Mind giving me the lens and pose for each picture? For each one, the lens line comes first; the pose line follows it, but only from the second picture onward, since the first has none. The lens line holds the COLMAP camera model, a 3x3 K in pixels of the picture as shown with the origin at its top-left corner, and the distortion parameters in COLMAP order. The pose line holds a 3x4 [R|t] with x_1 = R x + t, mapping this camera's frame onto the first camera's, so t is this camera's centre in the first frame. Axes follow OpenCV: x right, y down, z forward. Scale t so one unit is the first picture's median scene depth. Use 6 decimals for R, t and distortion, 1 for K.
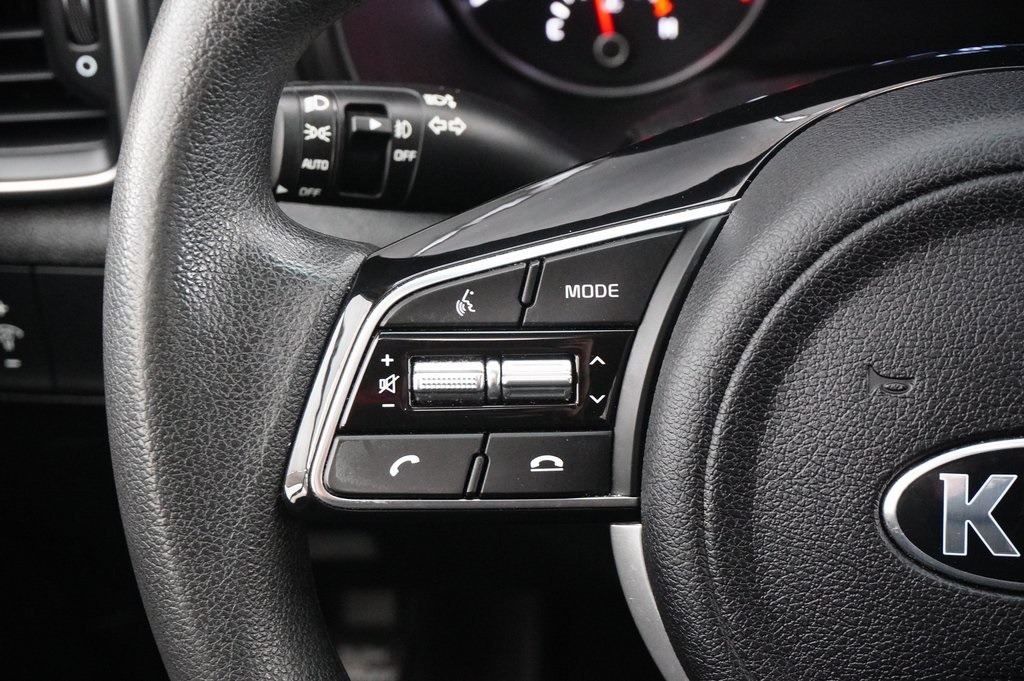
lens RADIAL K [[2271.1, 0, 519.4], [0, 2271.1, 344.5], [0, 0, 1]] dist [0.068408, 0.000000]
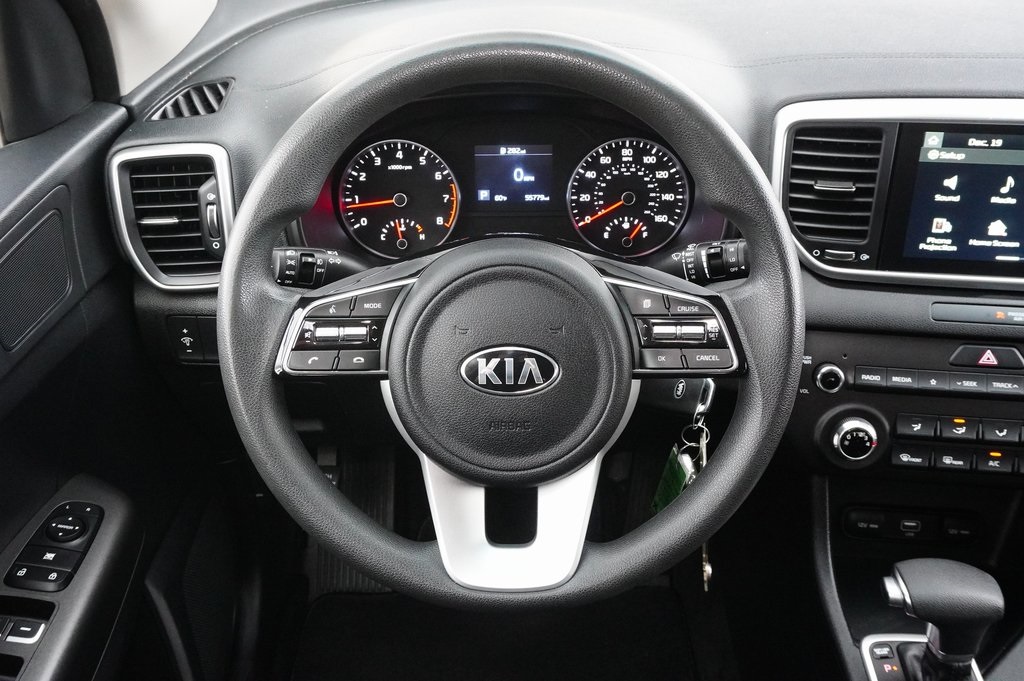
lens RADIAL K [[983.8, 0, 514.1], [0, 983.8, 340.5], [0, 0, 1]] dist [0.004048, 0.000000]
pose [[0.995539, -0.002656, 0.094314, 0.099046], [0.008669, 0.997950, -0.063407, 0.114686], [-0.093952, 0.063942, 0.993521, -0.392115]]
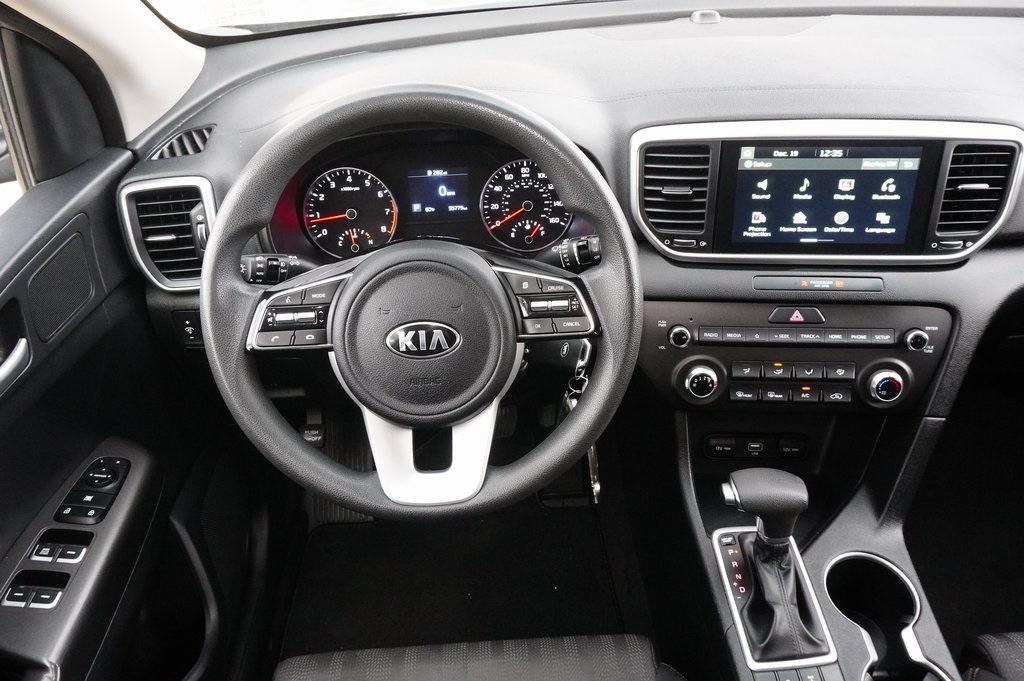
lens RADIAL K [[800.4, 0, 514.1], [0, 800.4, 343.5], [0, 0, 1]] dist [-0.010853, 0.009446]
pose [[0.991709, -0.048636, 0.118942, 0.210685], [0.053414, 0.997875, -0.037315, 0.140114], [-0.116875, 0.043359, 0.992200, -0.515651]]
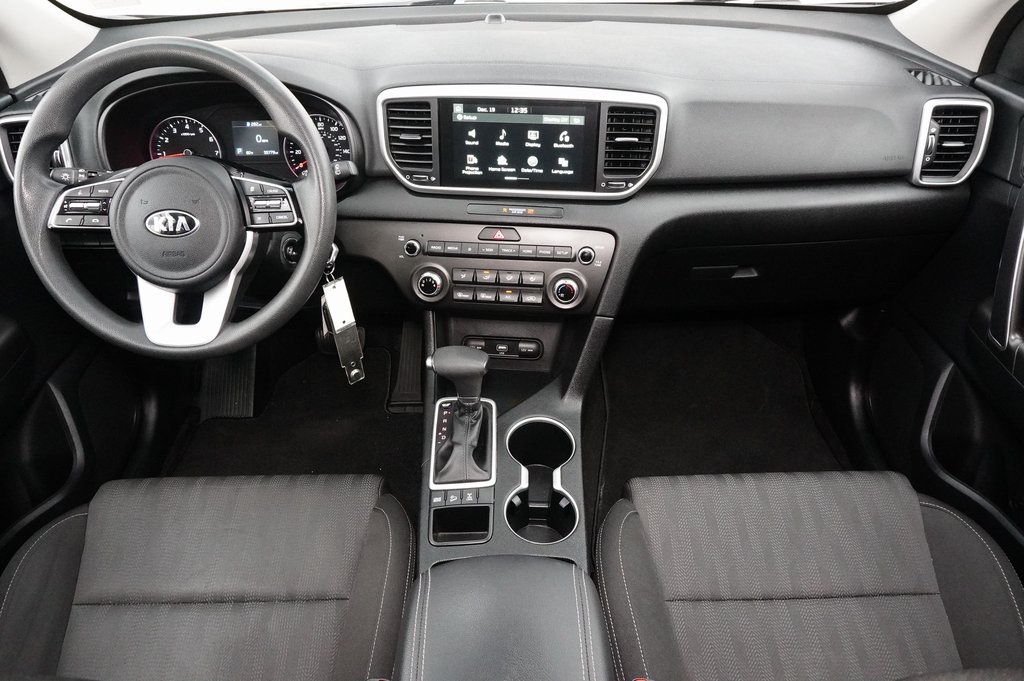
lens RADIAL K [[704.4, 0, 513.8], [0, 704.4, 330.5], [0, 0, 1]] dist [-0.021371, 0.017007]
pose [[0.994120, -0.009203, 0.107894, 0.881324], [0.014799, 0.998580, -0.051179, 0.441019], [-0.107270, 0.052475, 0.992844, -0.880028]]
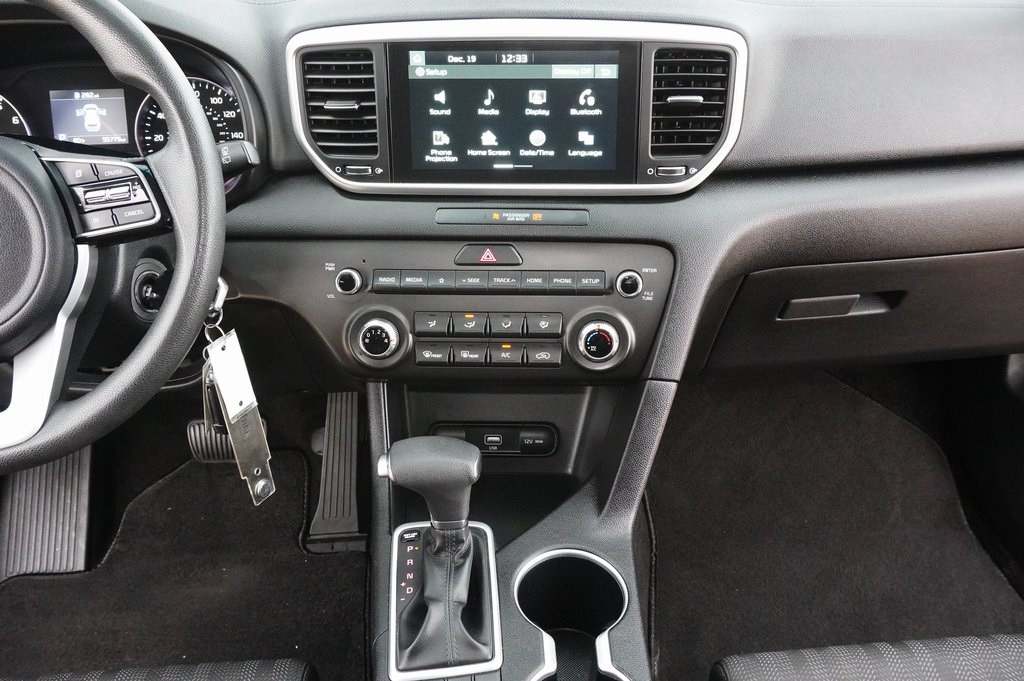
lens RADIAL K [[1025.3, 0, 514.4], [0, 1025.3, 337.2], [0, 0, 1]] dist [0.017620, 0.000000]
pose [[0.988522, -0.034341, 0.147122, 0.828775], [0.054188, 0.989621, -0.133092, 0.454551], [-0.141024, 0.139537, 0.980123, -0.661006]]
